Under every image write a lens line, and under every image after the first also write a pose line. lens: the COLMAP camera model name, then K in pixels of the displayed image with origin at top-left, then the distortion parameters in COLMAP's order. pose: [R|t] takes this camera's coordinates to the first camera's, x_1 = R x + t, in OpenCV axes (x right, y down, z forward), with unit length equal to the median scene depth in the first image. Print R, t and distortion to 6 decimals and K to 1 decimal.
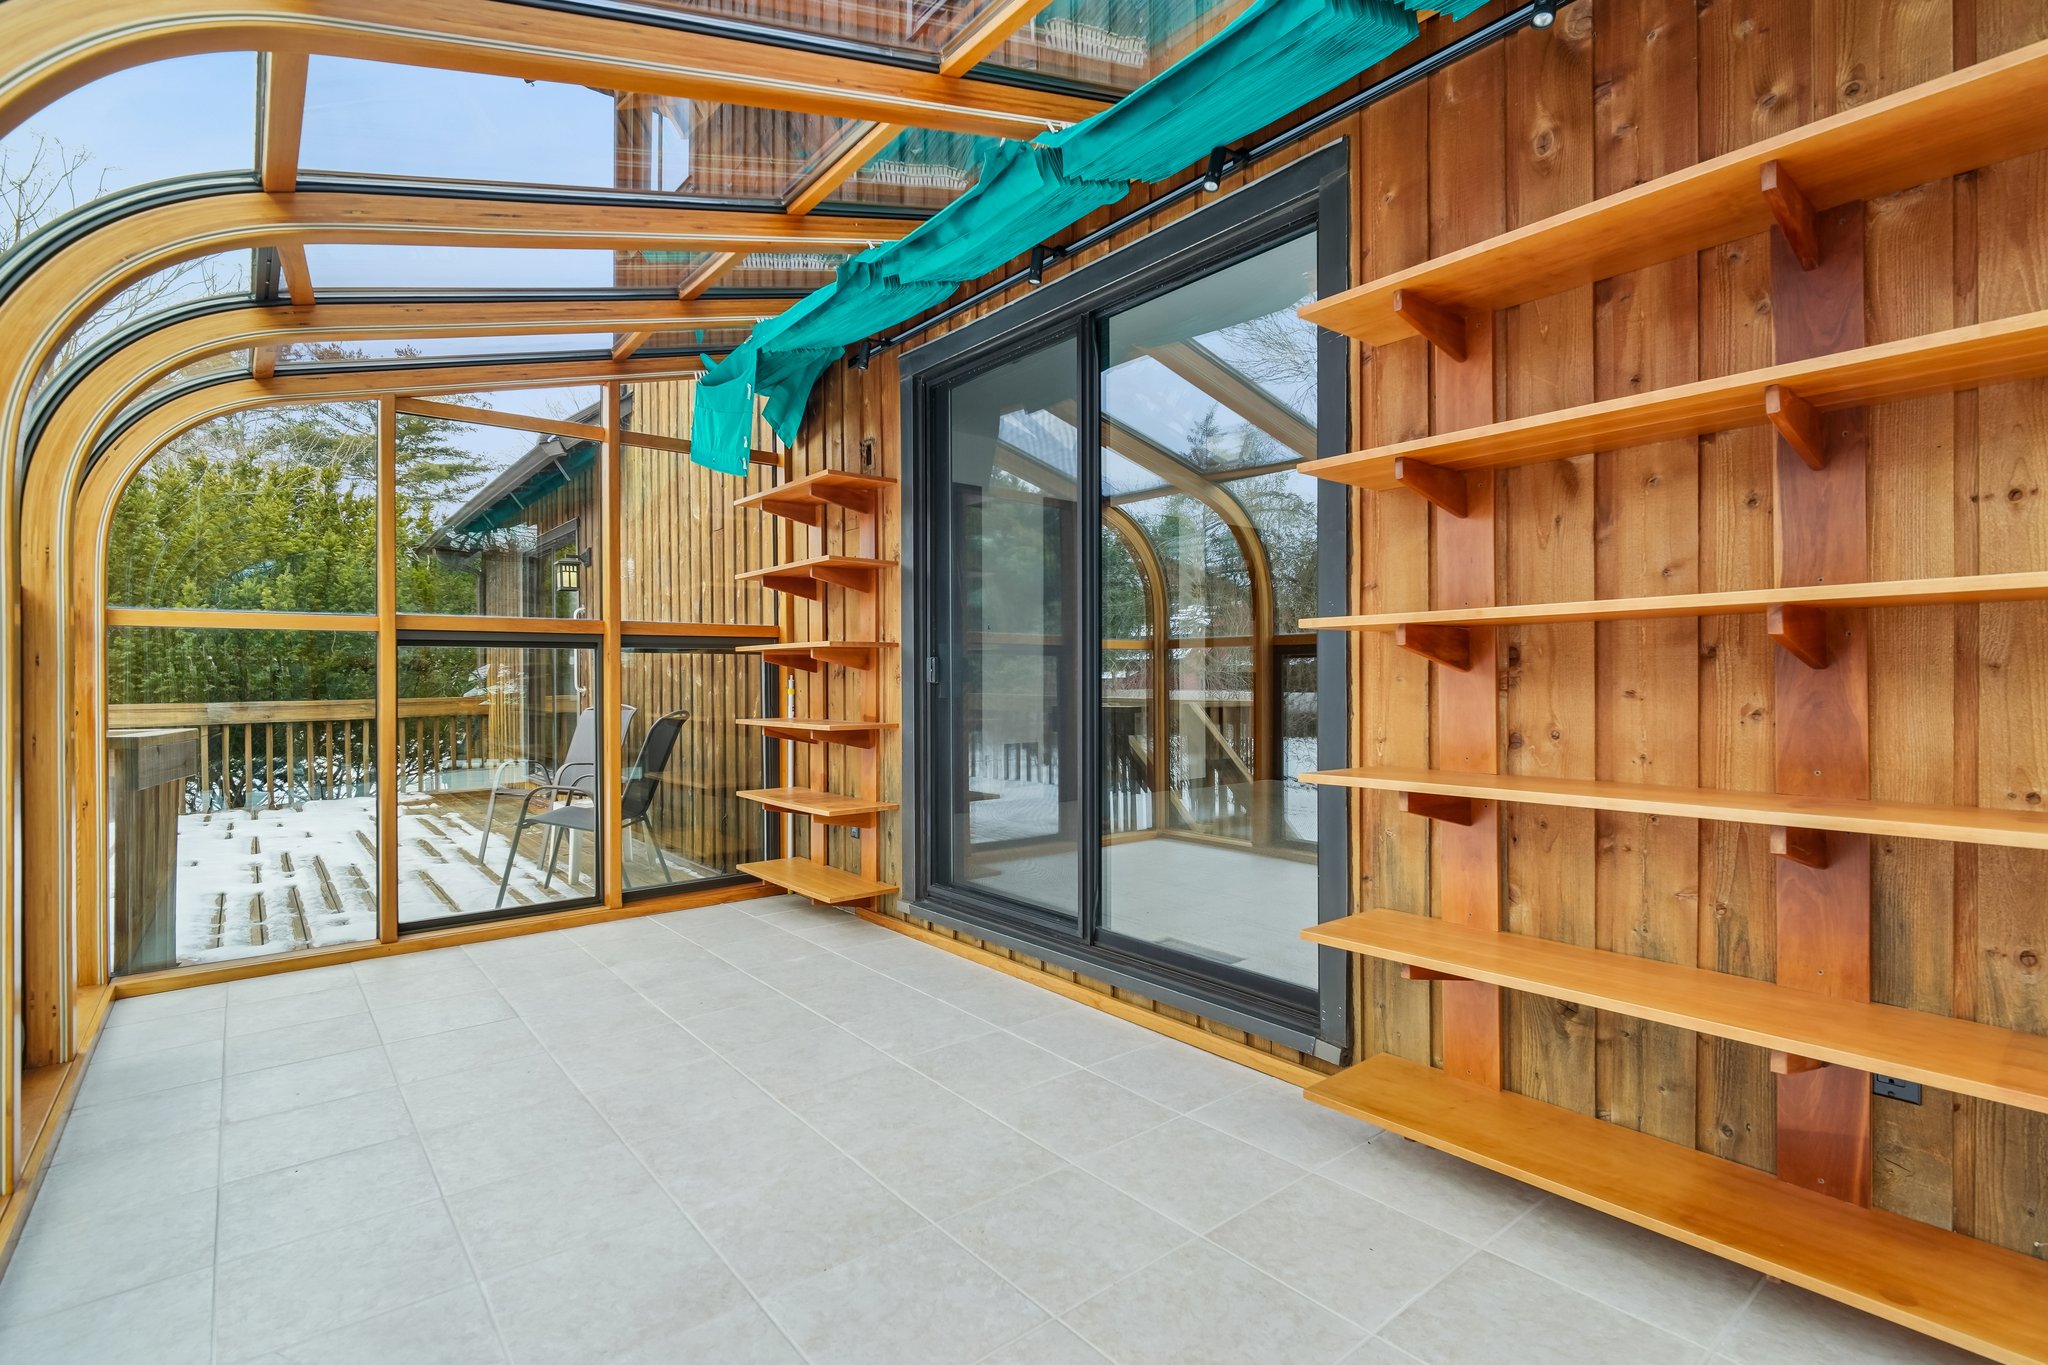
lens RADIAL K [[961.9, 0, 1034.7], [0, 961.9, 678.8], [0, 0, 1]] dist [-0.000269, -0.004706]
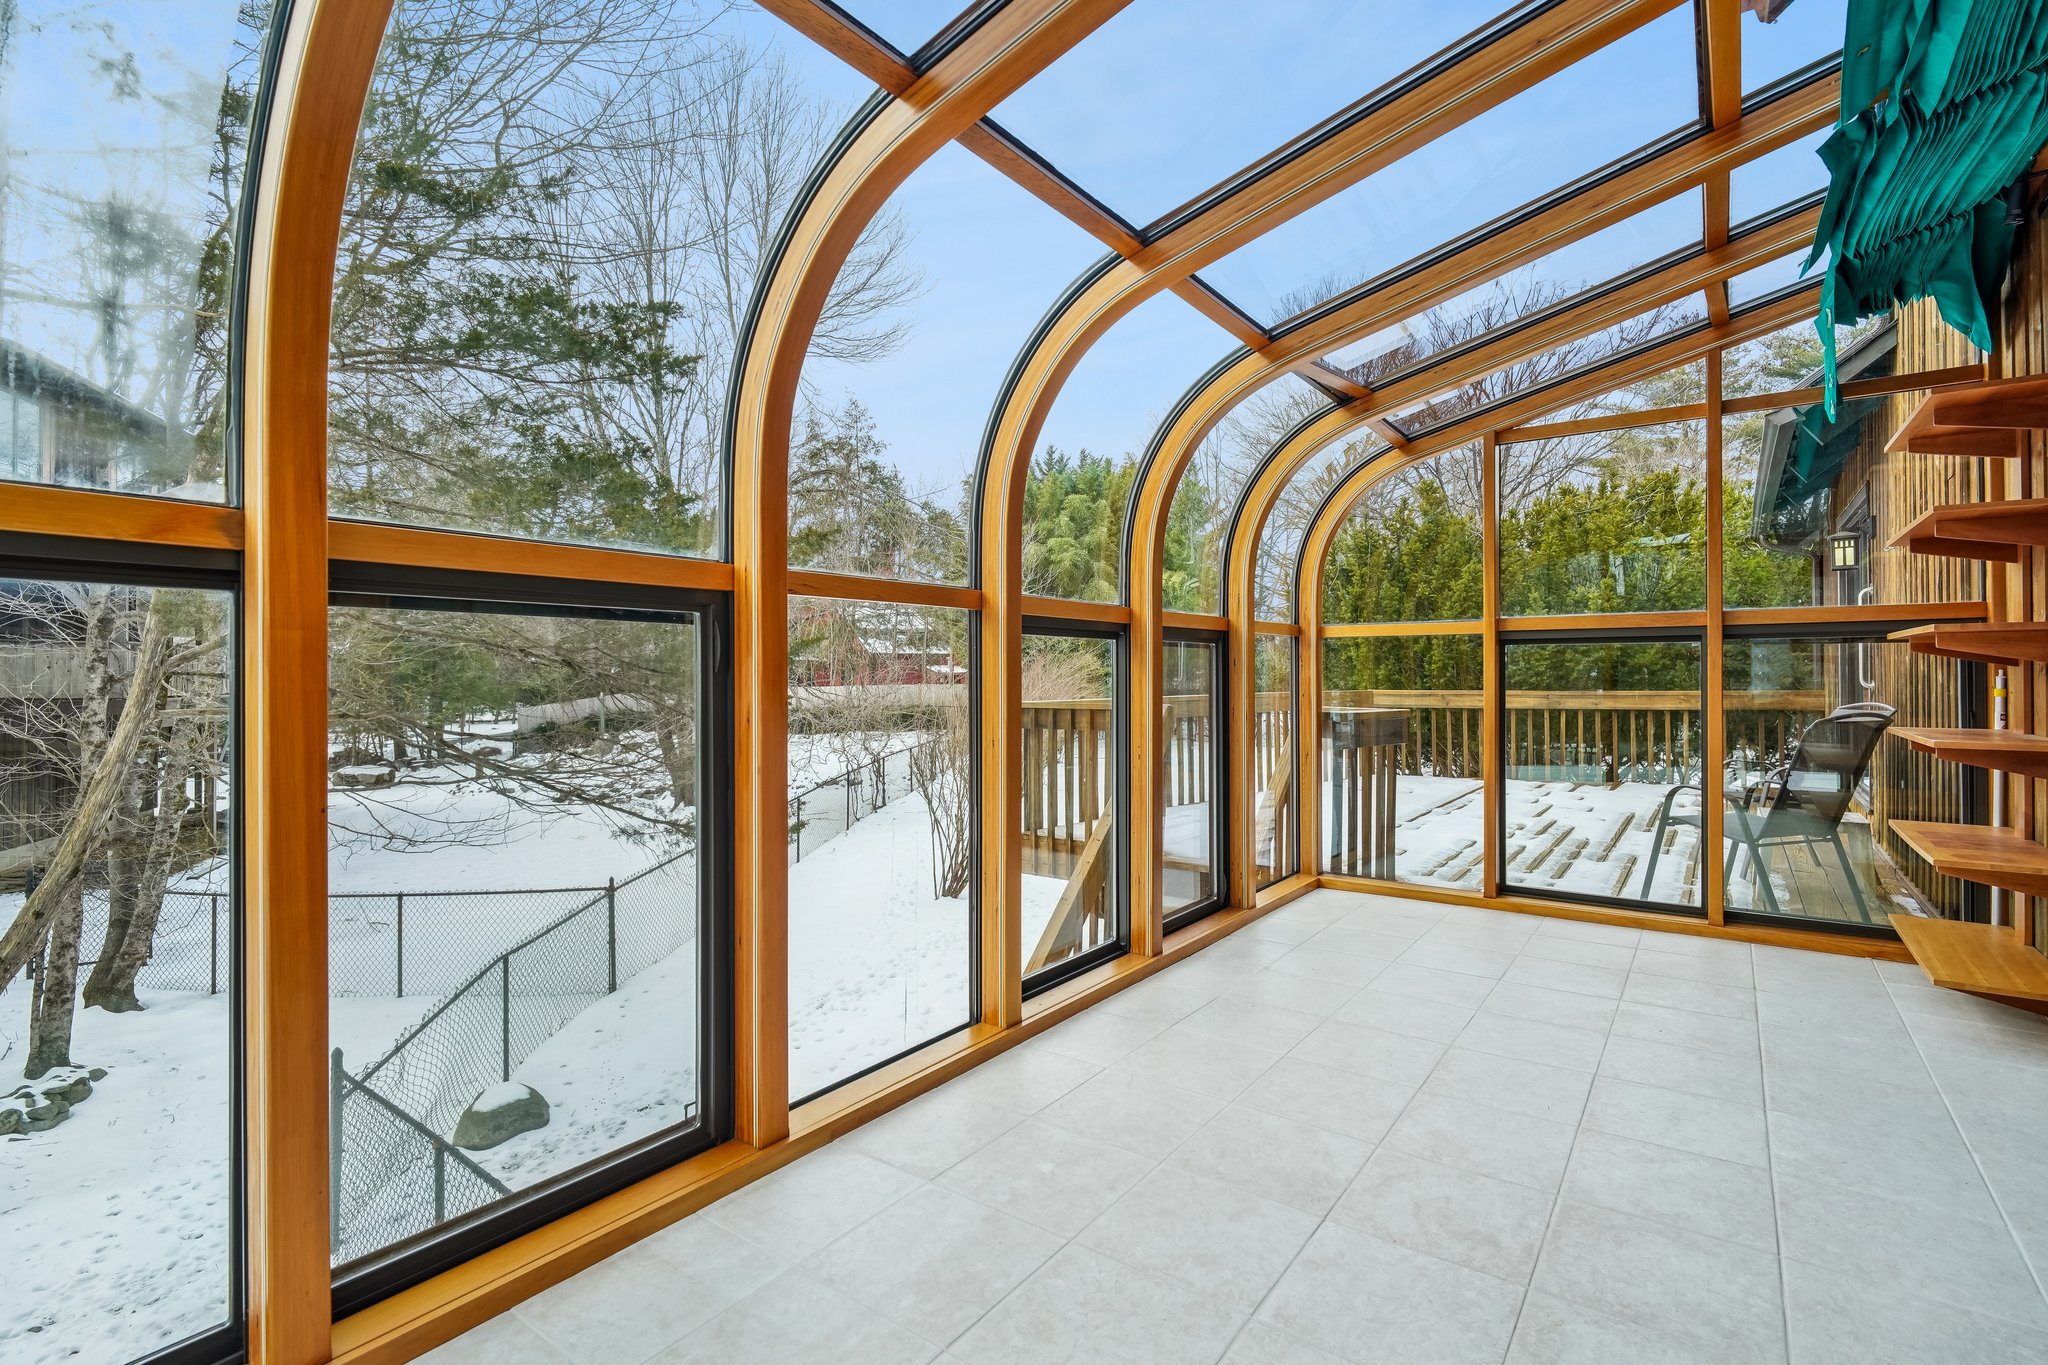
lens RADIAL K [[961.9, 0, 1035.5], [0, 961.9, 673.1], [0, 0, 1]] dist [-0.000269, -0.004706]
pose [[0.251560, 0.006234, -0.967822, 0.296551], [-0.002075, 0.999980, 0.005902, -0.005373], [0.967839, 0.000523, 0.251568, 0.150411]]
